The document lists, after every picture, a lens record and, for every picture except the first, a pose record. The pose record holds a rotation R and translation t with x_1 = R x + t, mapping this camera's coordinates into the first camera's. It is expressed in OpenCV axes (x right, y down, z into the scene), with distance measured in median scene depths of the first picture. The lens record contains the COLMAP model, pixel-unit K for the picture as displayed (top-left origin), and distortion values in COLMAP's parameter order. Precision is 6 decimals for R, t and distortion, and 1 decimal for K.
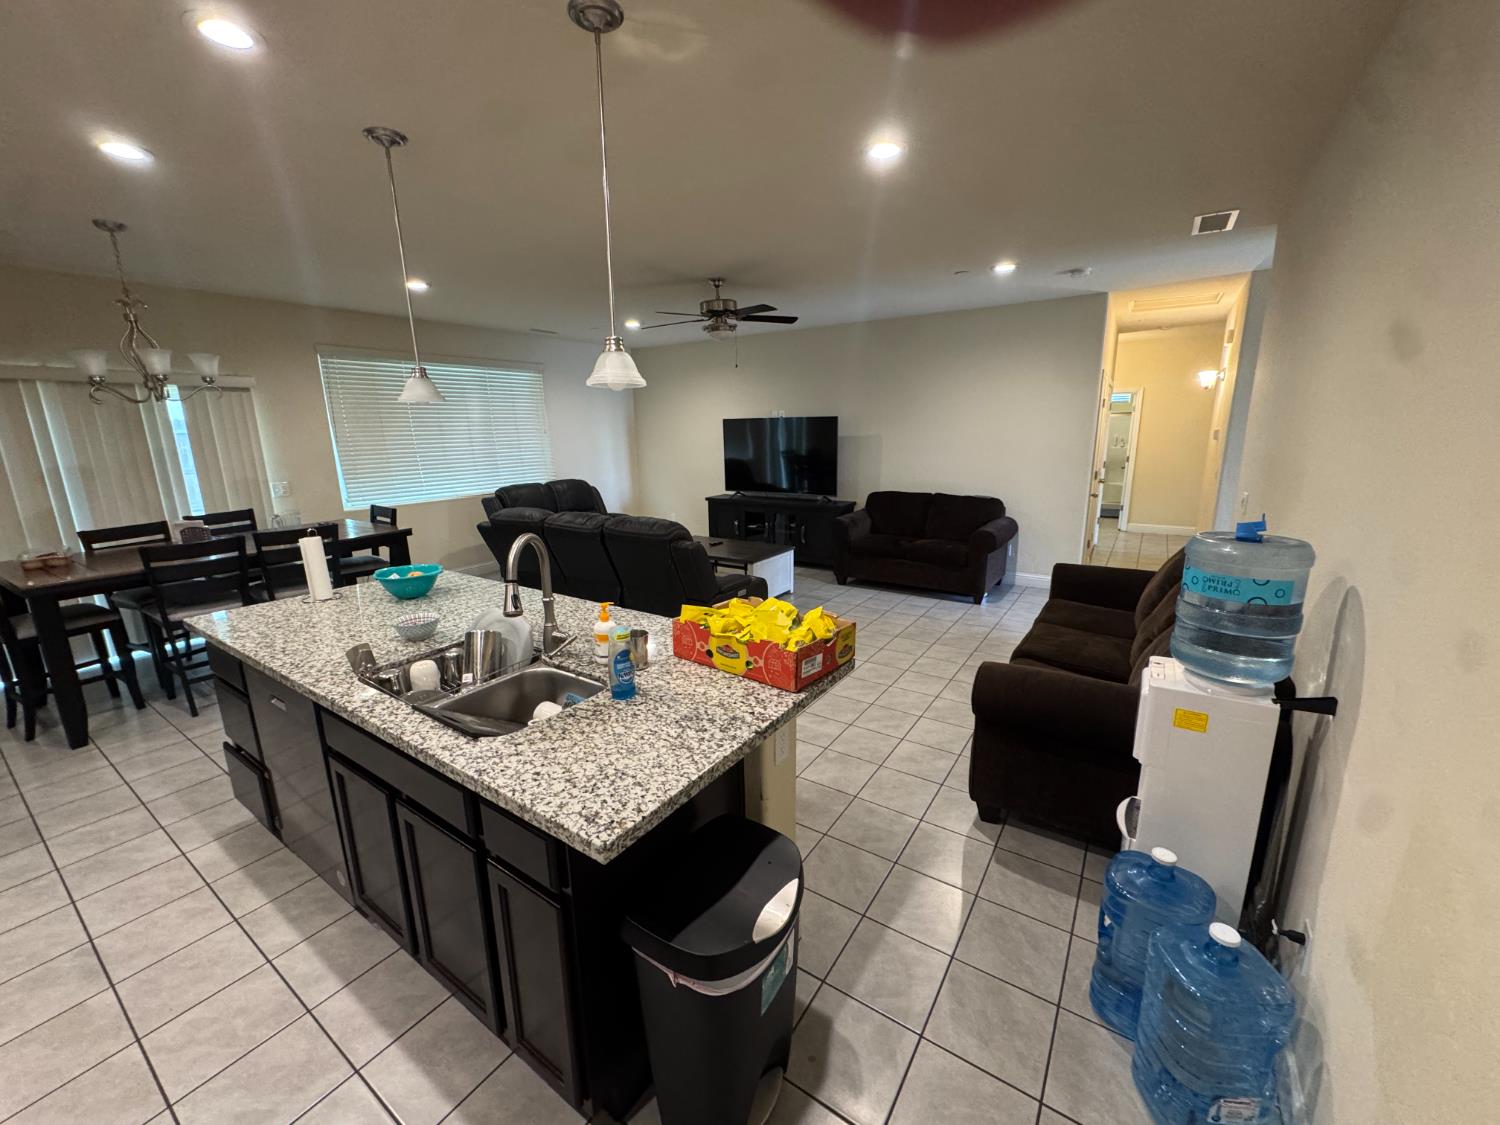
lens RADIAL K [[595.1, 0, 750.0], [0, 595.1, 562.5], [0, 0, 1]] dist [0.000106, -0.000001]
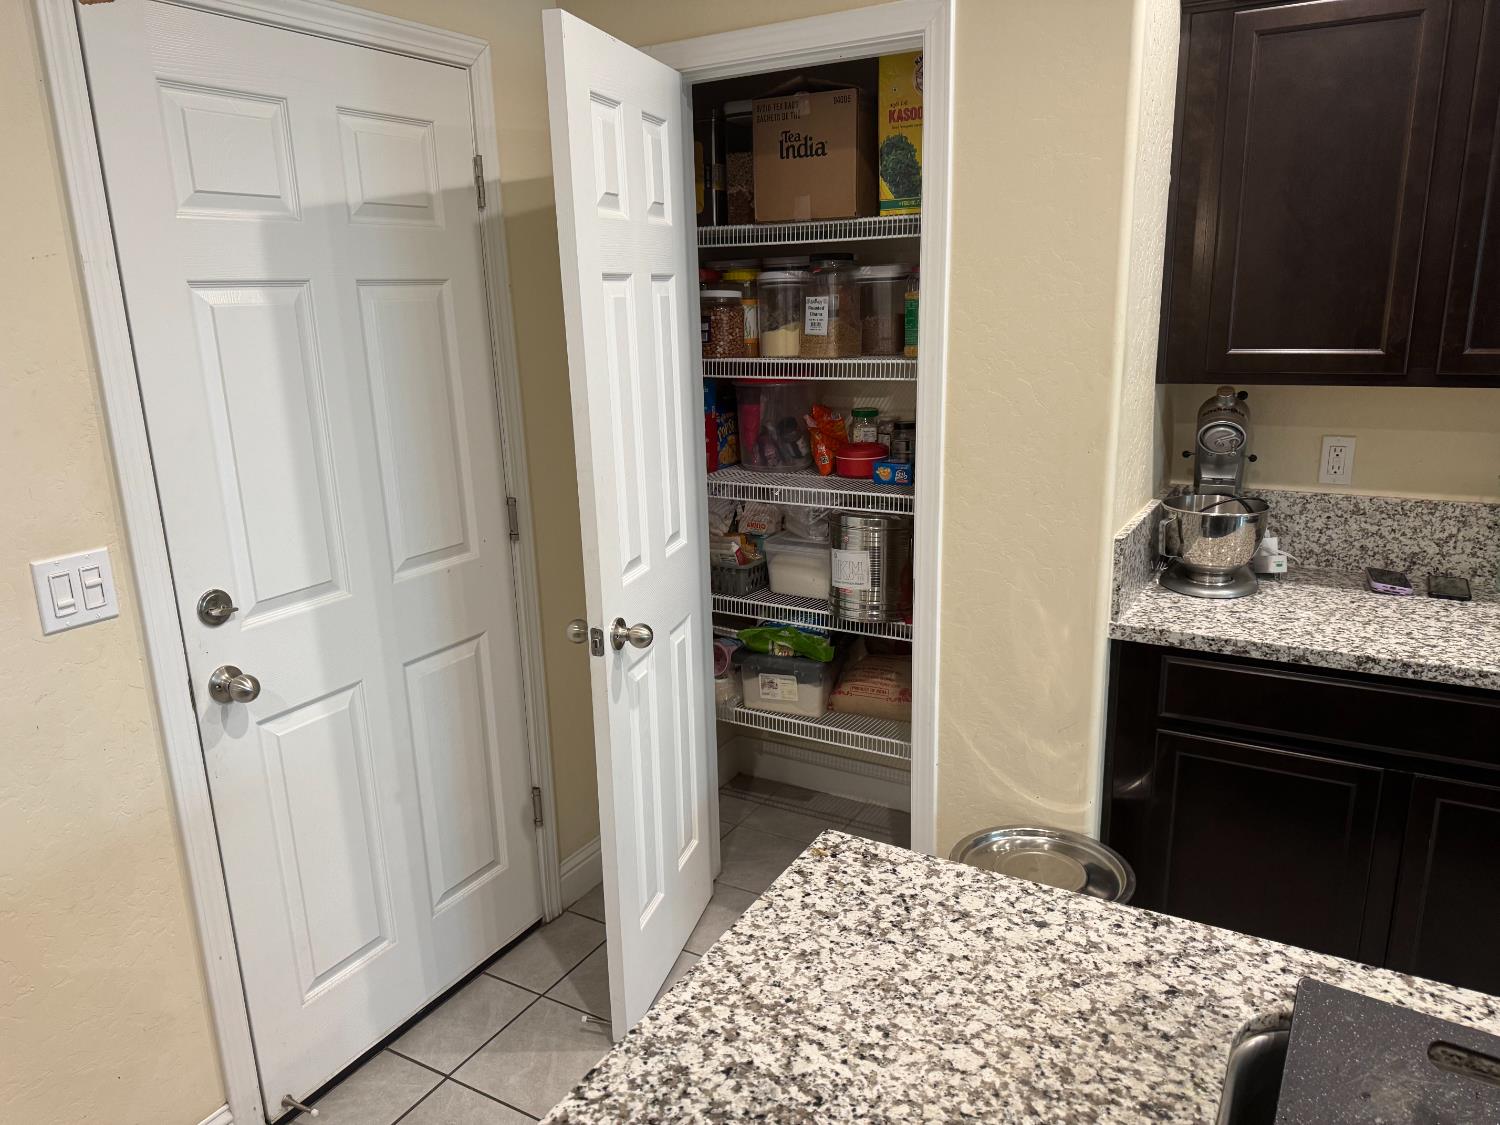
lens RADIAL K [[1059.4, 0, 750.0], [0, 1059.4, 562.5], [0, 0, 1]] dist [0.001408, 0.000200]
pose [[-0.996246, 0.060071, -0.062328, -0.069727], [0.025185, 0.890014, 0.455237, -0.305941], [0.082819, 0.451958, -0.888186, 1.509885]]
